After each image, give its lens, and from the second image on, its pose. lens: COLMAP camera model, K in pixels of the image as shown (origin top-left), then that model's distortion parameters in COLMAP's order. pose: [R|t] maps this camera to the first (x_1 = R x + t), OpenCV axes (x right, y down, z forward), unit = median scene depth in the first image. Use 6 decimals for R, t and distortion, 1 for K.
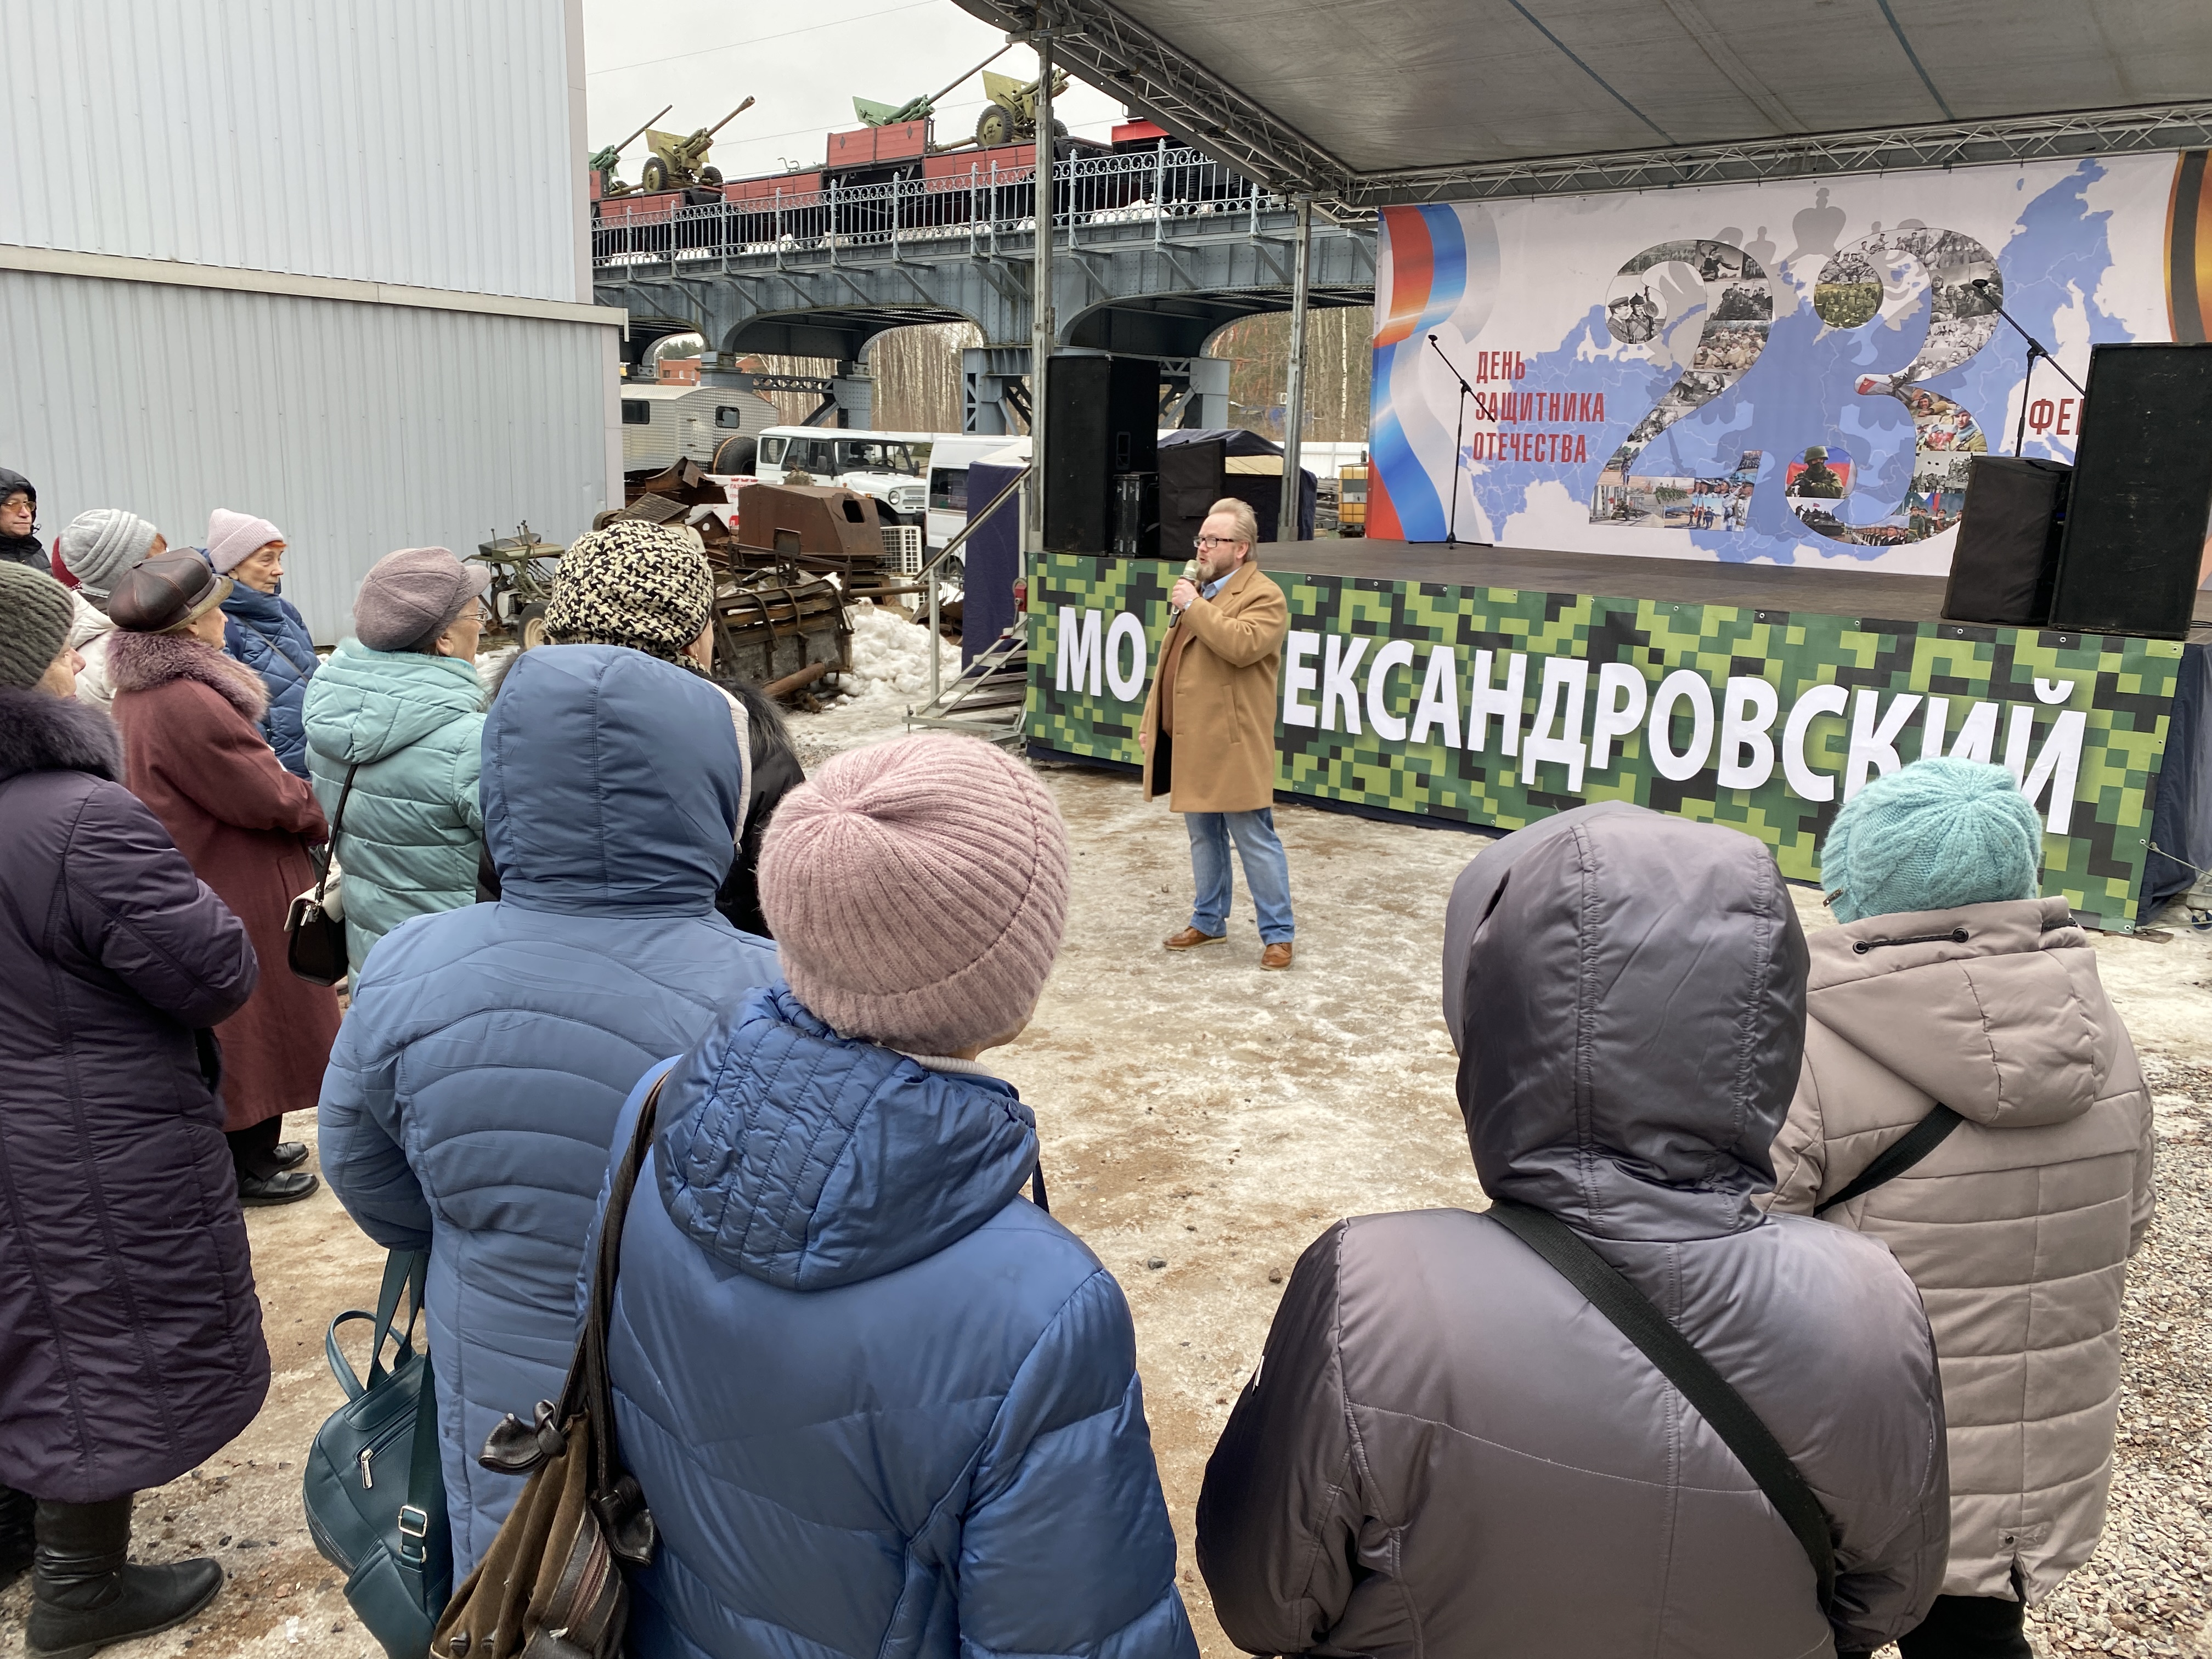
lens RADIAL K [[1684.7, 0, 1076.1], [0, 1684.7, 836.7], [0, 0, 1]] dist [0.063151, -0.063547]
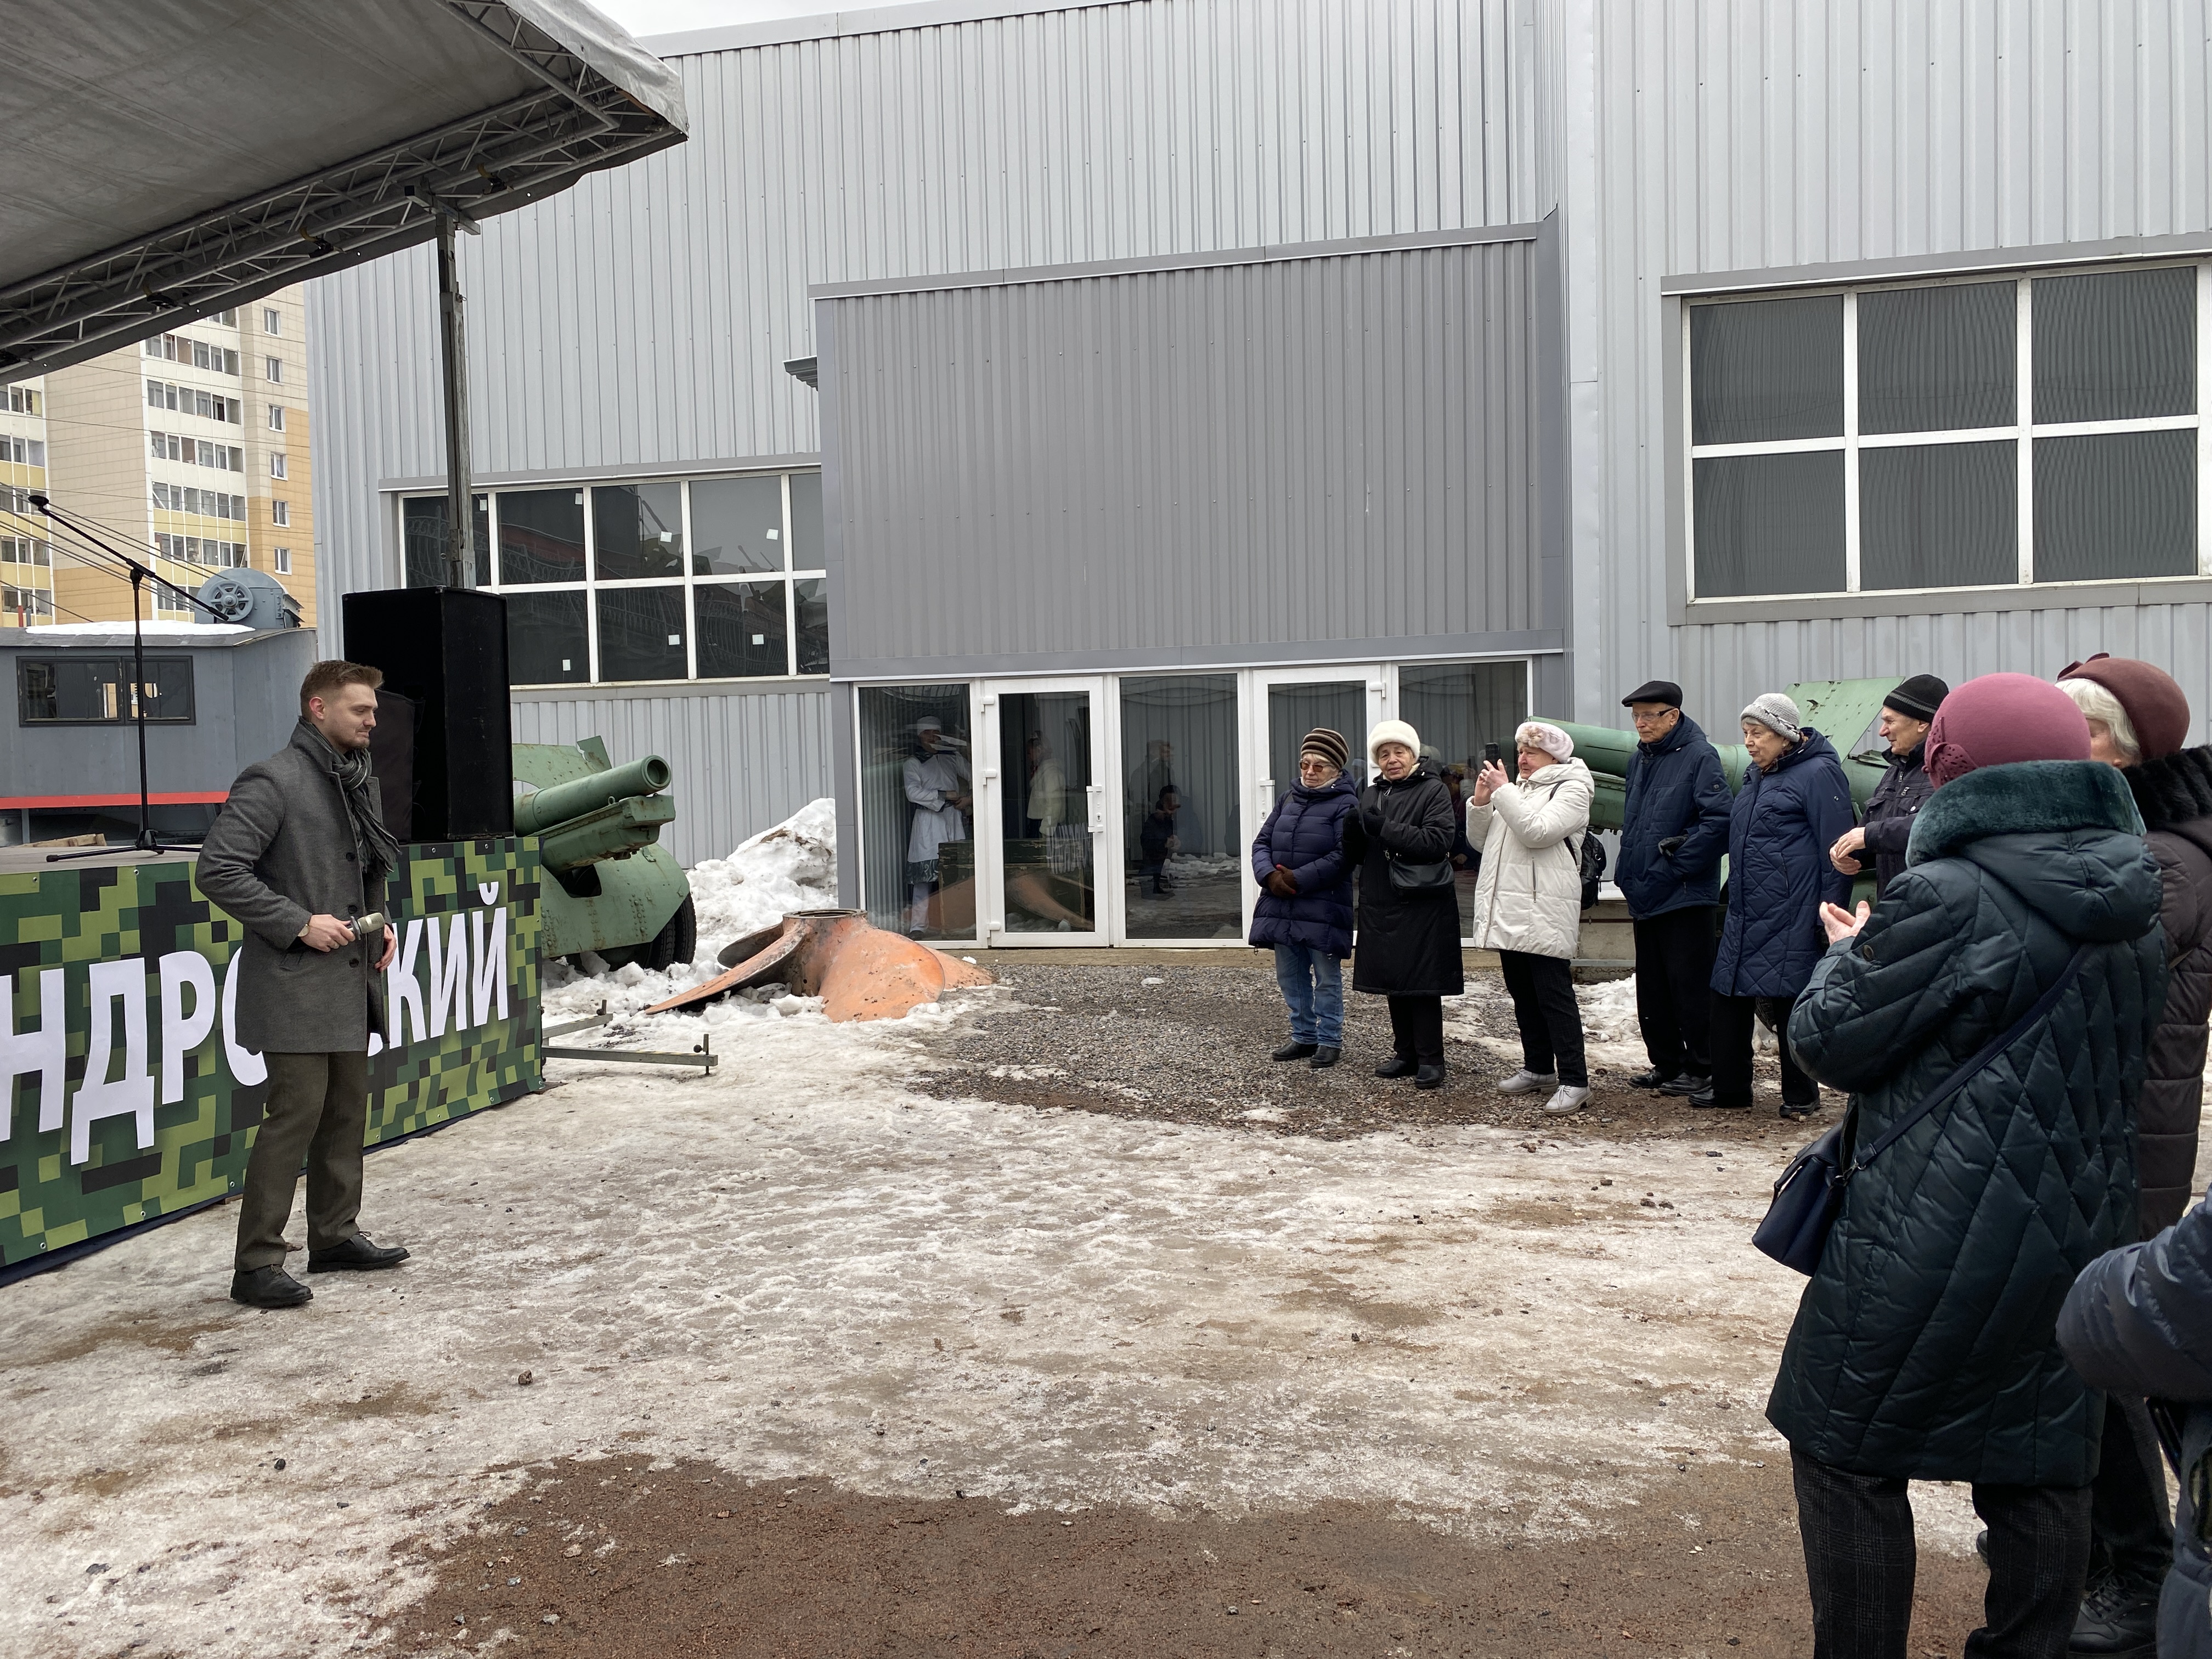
lens RADIAL K [[1684.7, 0, 1086.1], [0, 1684.7, 911.8], [0, 0, 1]] dist [0.063151, -0.063547]
pose [[-0.428656, -0.090580, 0.898916, -0.387482], [0.214382, 0.956347, 0.198597, -0.140020], [-0.877664, 0.277841, -0.390525, 0.734707]]
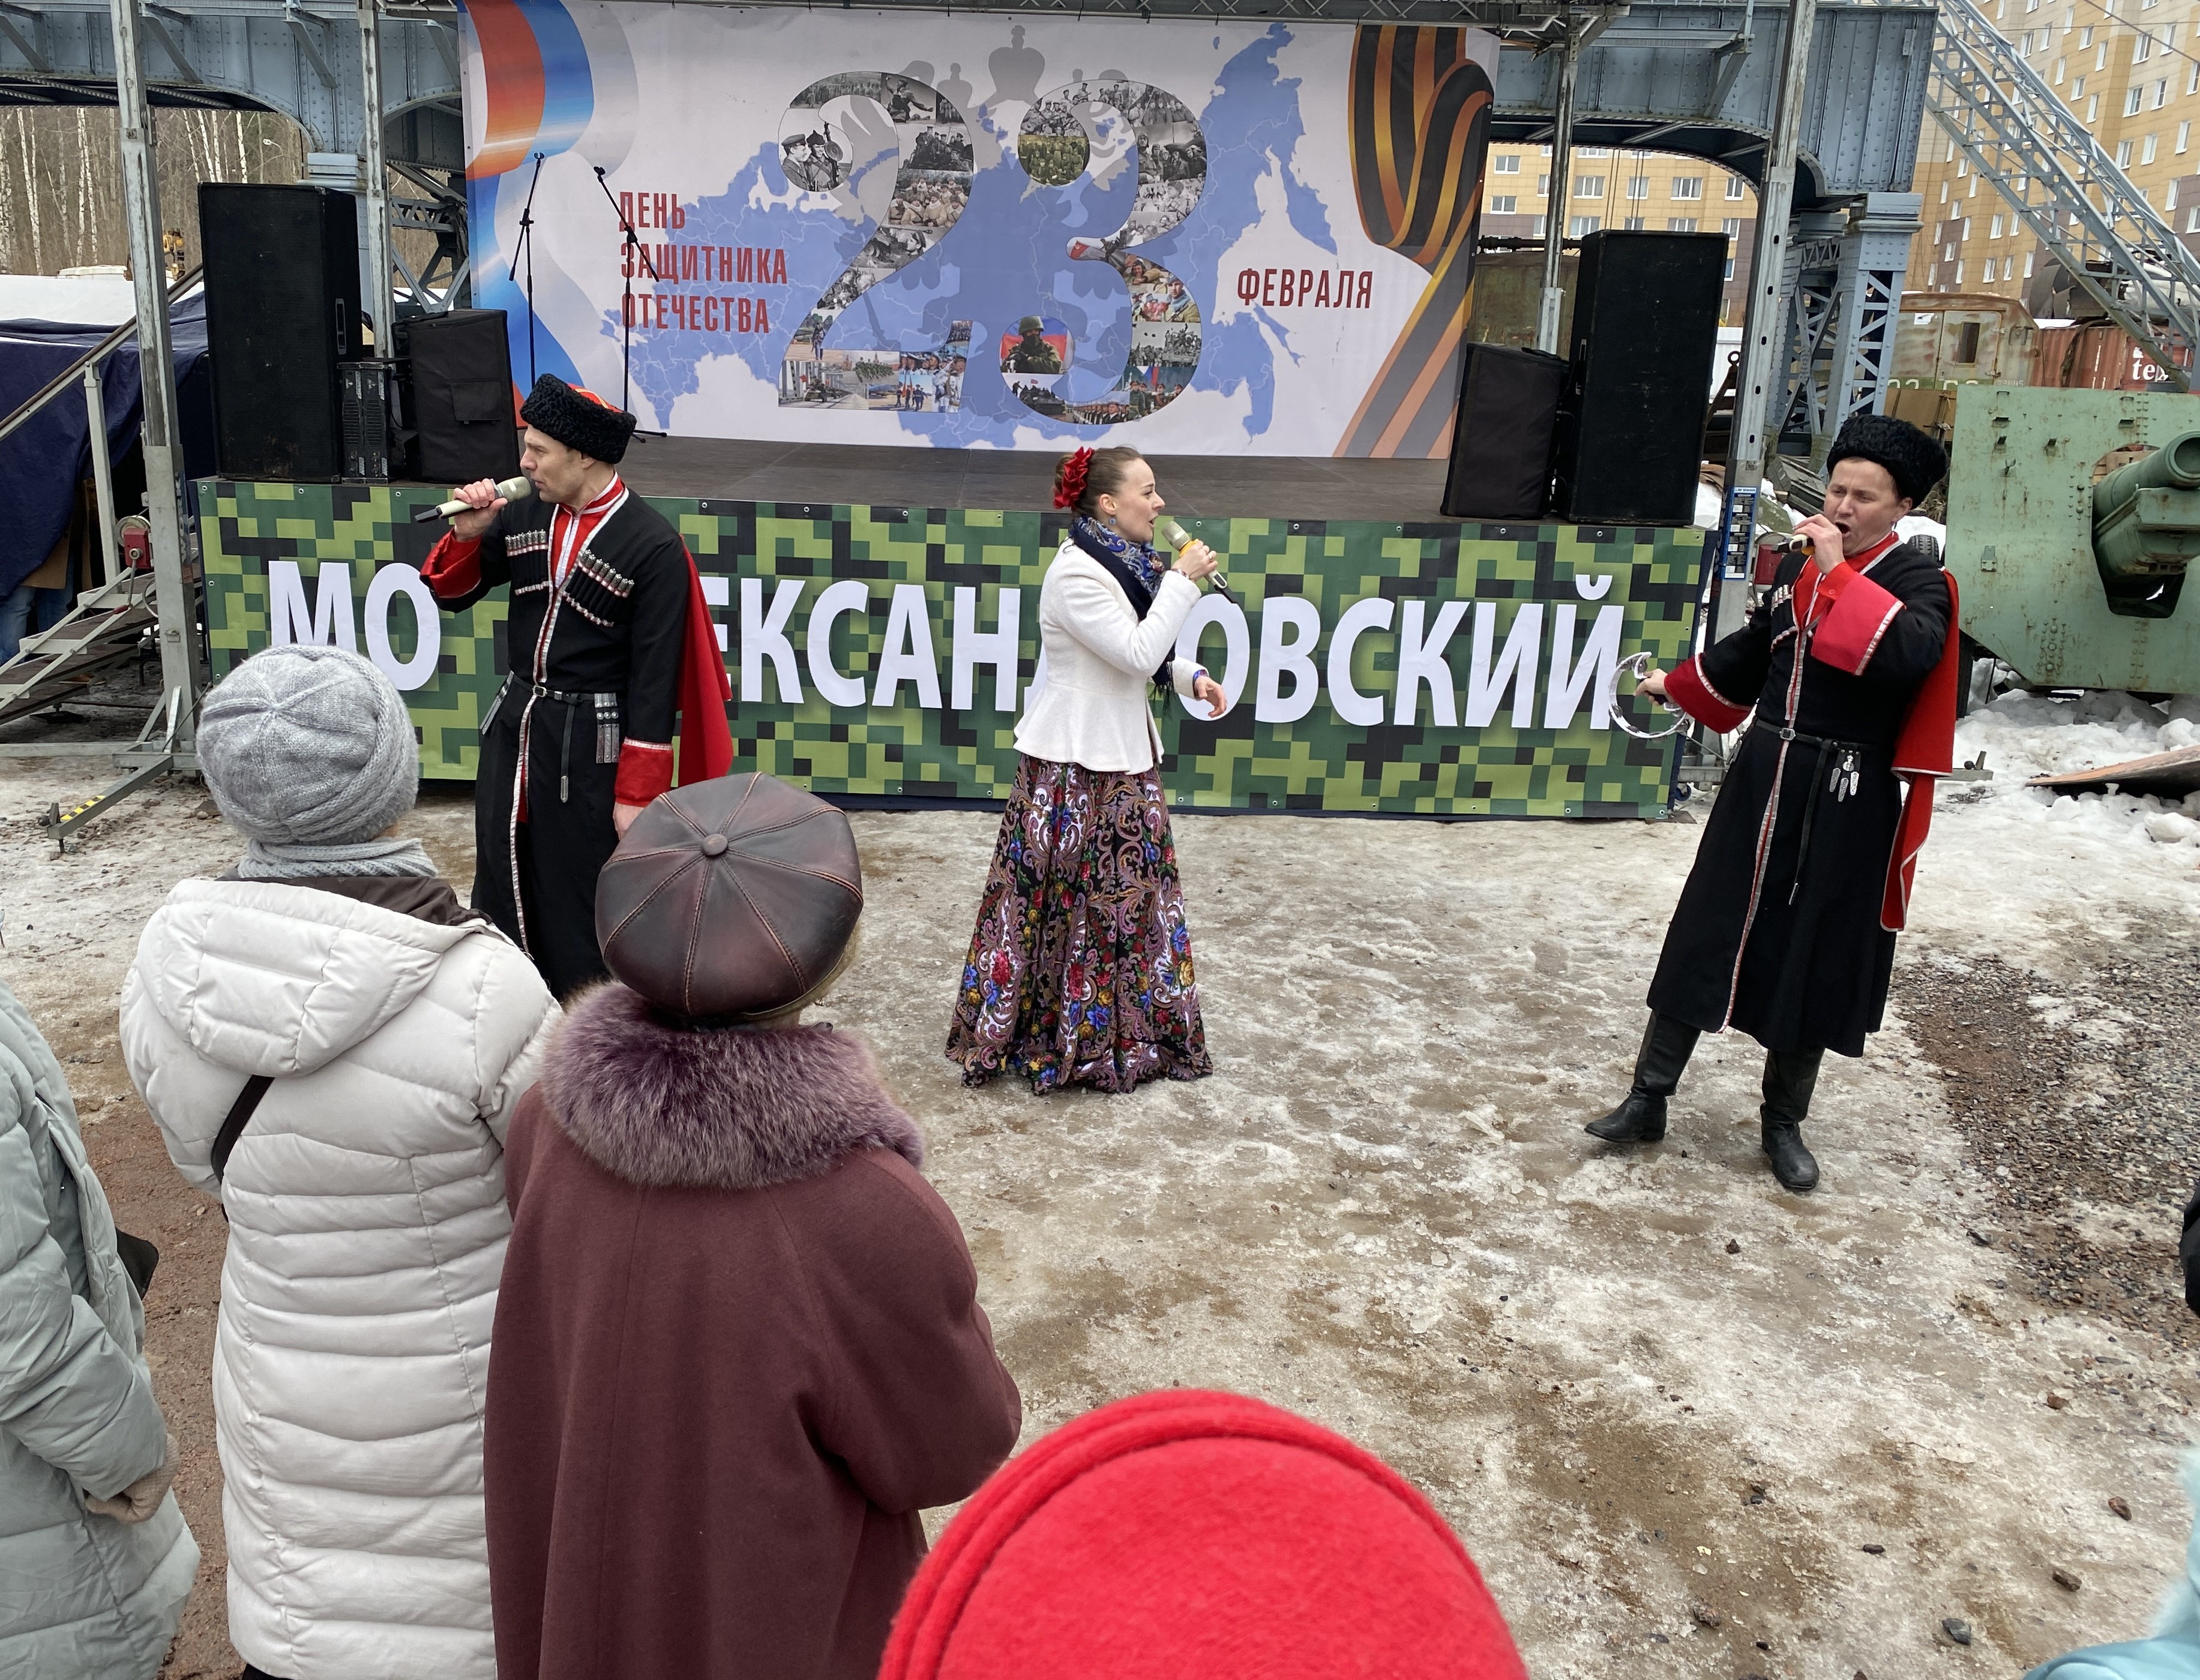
lens RADIAL K [[1842.0, 0, 982.1], [0, 1842.0, 818.3], [0, 0, 1]] dist [0.037190, -0.036614]
pose [[0.787346, -0.166407, 0.593629, -0.238796], [0.132892, 0.986057, 0.100153, -0.072066], [-0.602018, 0.000033, 0.798483, 0.245095]]
